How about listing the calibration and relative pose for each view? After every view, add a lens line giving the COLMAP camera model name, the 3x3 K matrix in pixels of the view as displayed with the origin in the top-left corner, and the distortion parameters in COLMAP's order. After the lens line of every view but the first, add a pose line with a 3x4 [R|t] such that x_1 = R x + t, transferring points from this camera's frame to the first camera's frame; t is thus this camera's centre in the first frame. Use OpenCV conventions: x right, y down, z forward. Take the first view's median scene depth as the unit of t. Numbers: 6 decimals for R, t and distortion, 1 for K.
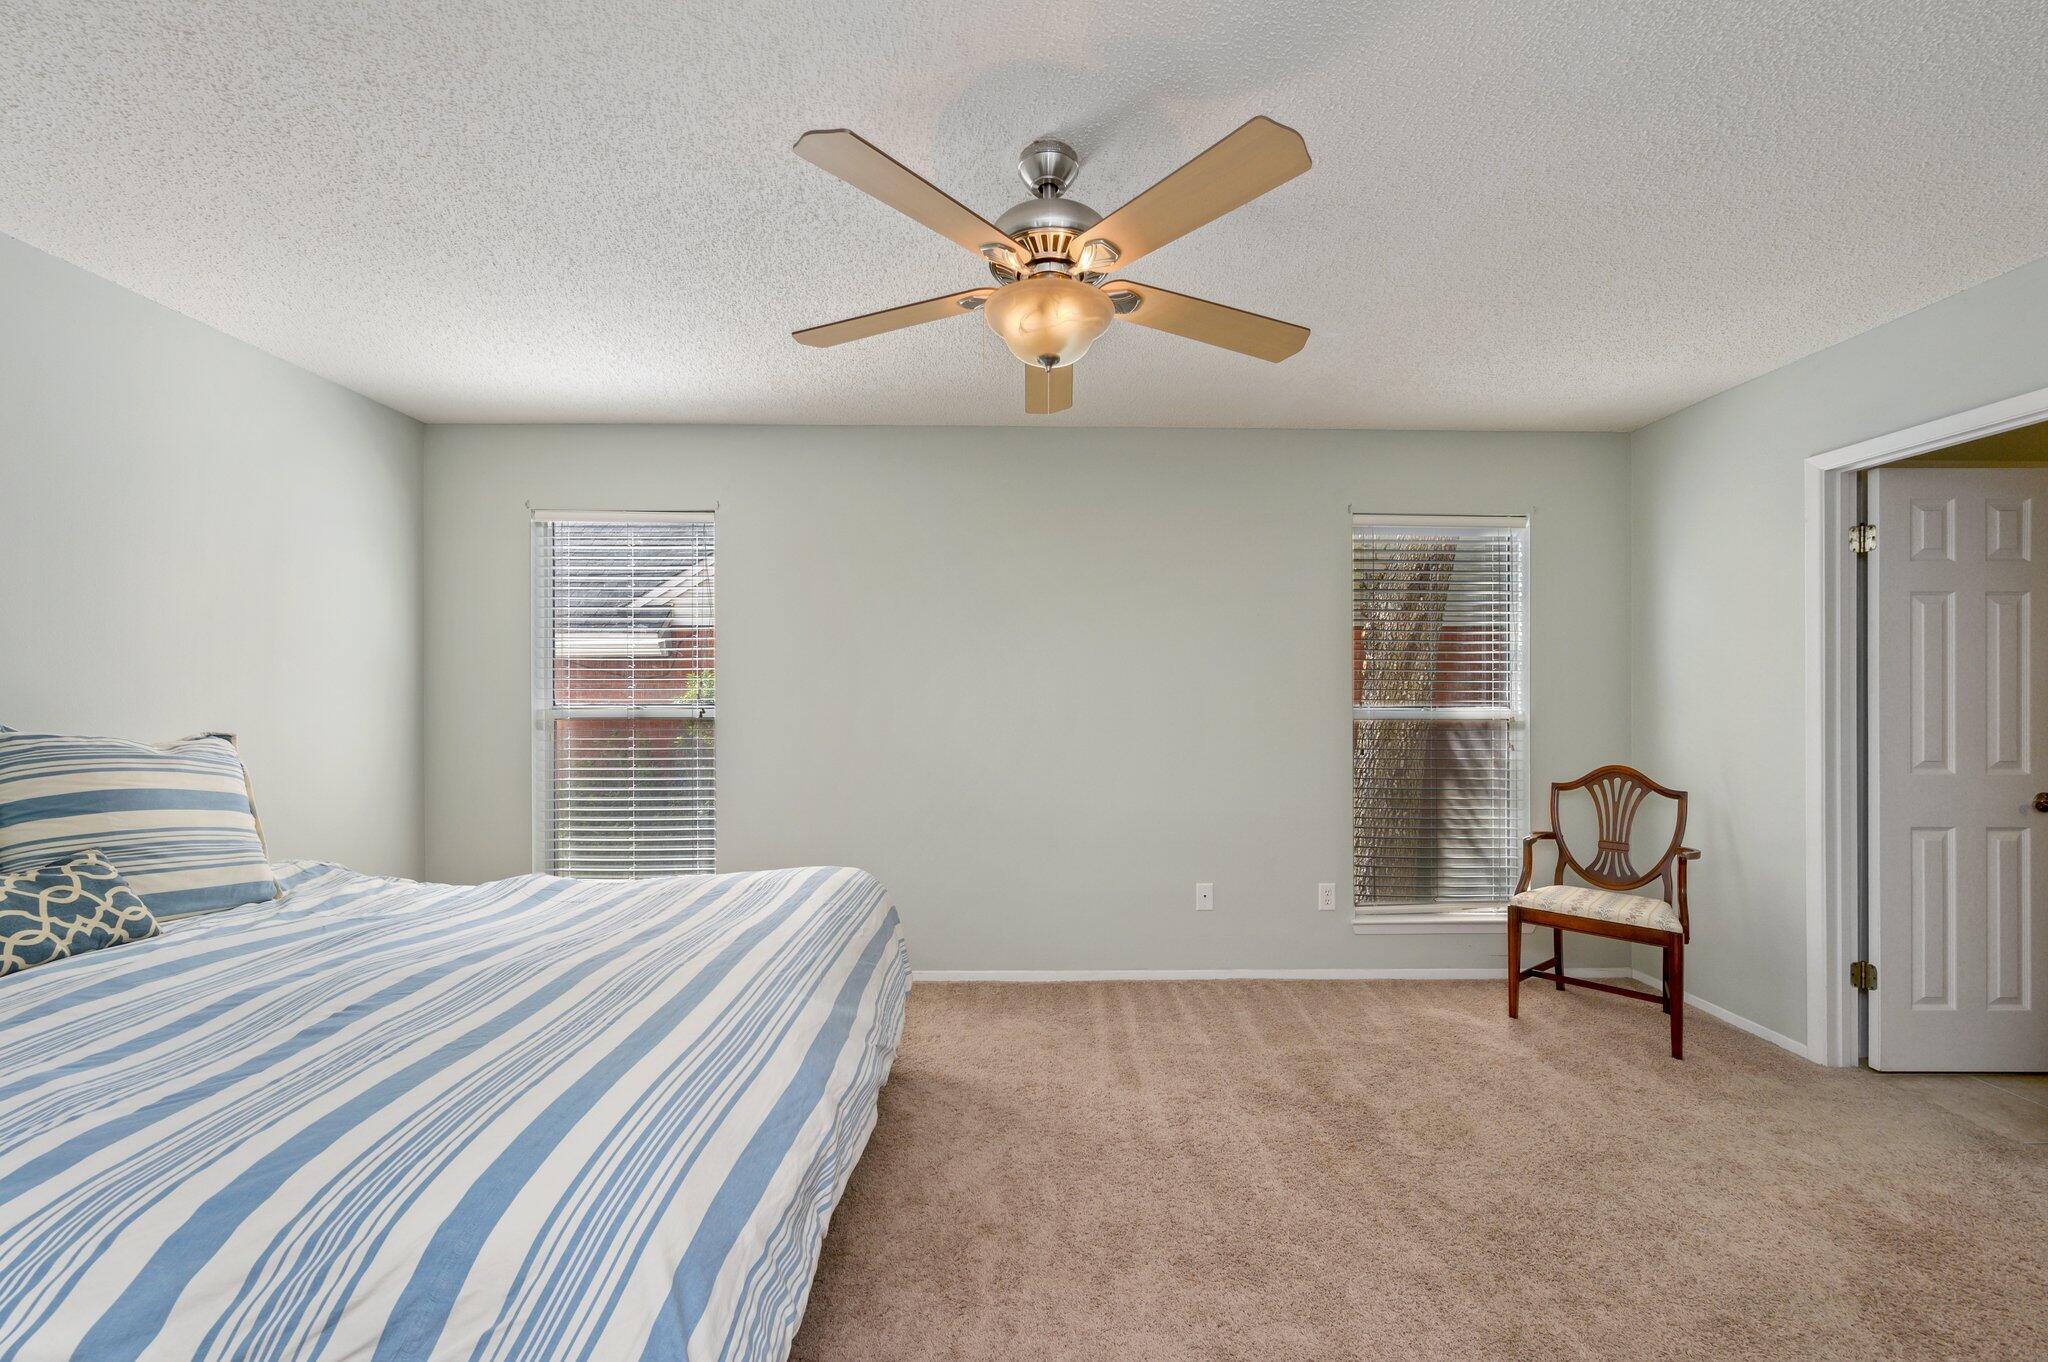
lens RADIAL K [[797.1, 0, 1032.4], [0, 797.1, 689.5], [0, 0, 1]] dist [-0.000256, 0.000116]
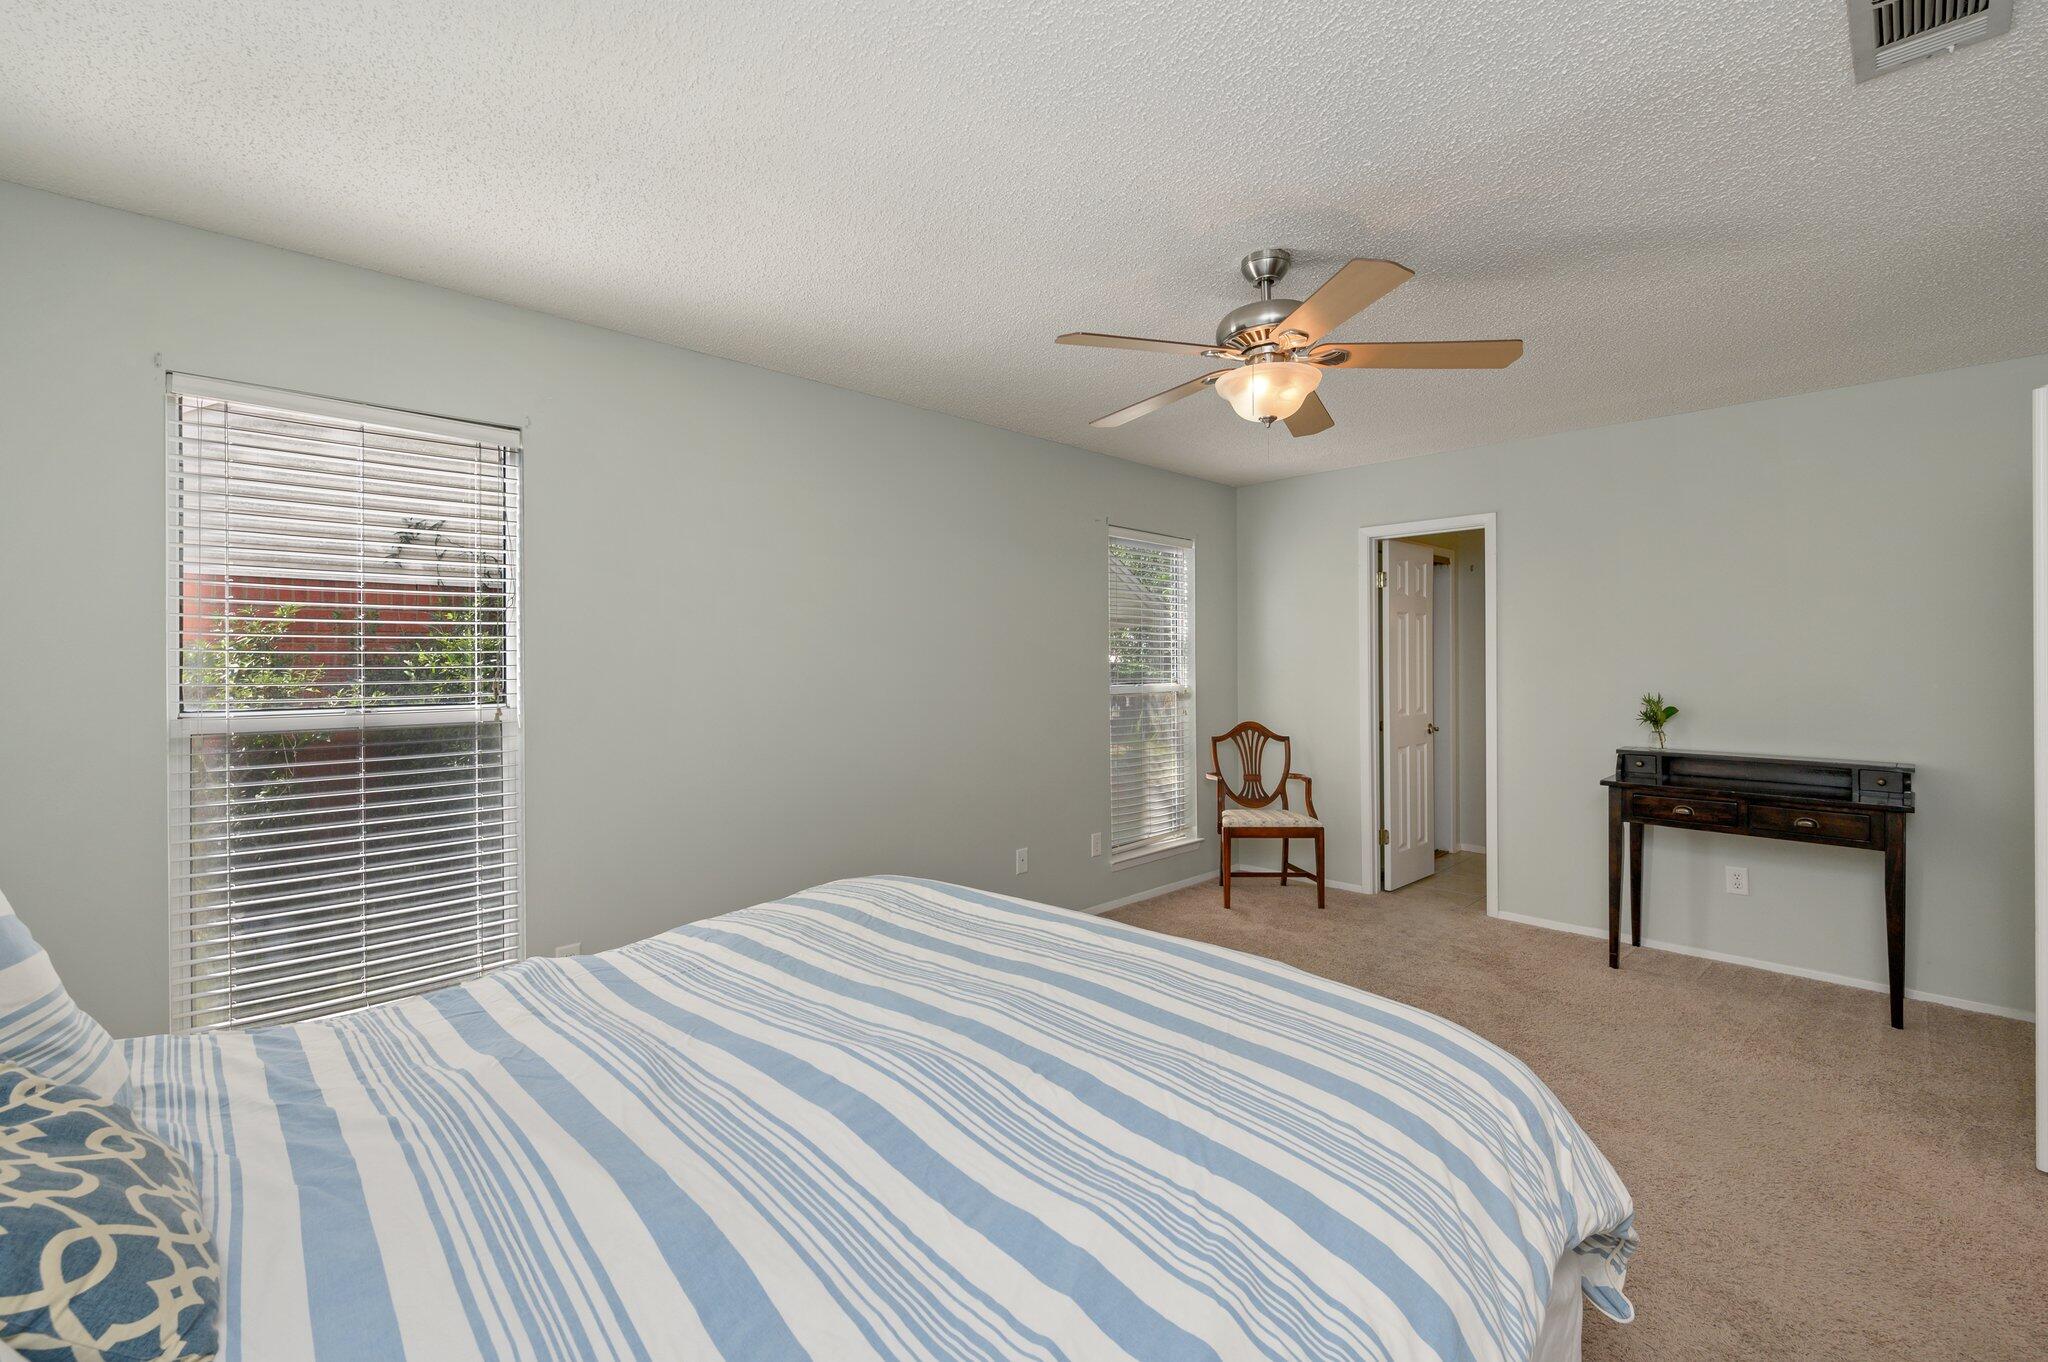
lens RADIAL K [[862.3, 0, 1017.2], [0, 862.3, 663.6], [0, 0, 1]] dist [0.001710, -0.000188]
pose [[0.734099, -0.006255, 0.679013, -0.661606], [0.002497, 0.999976, 0.006512, -0.021738], [-0.679038, -0.003085, 0.734097, 0.150741]]
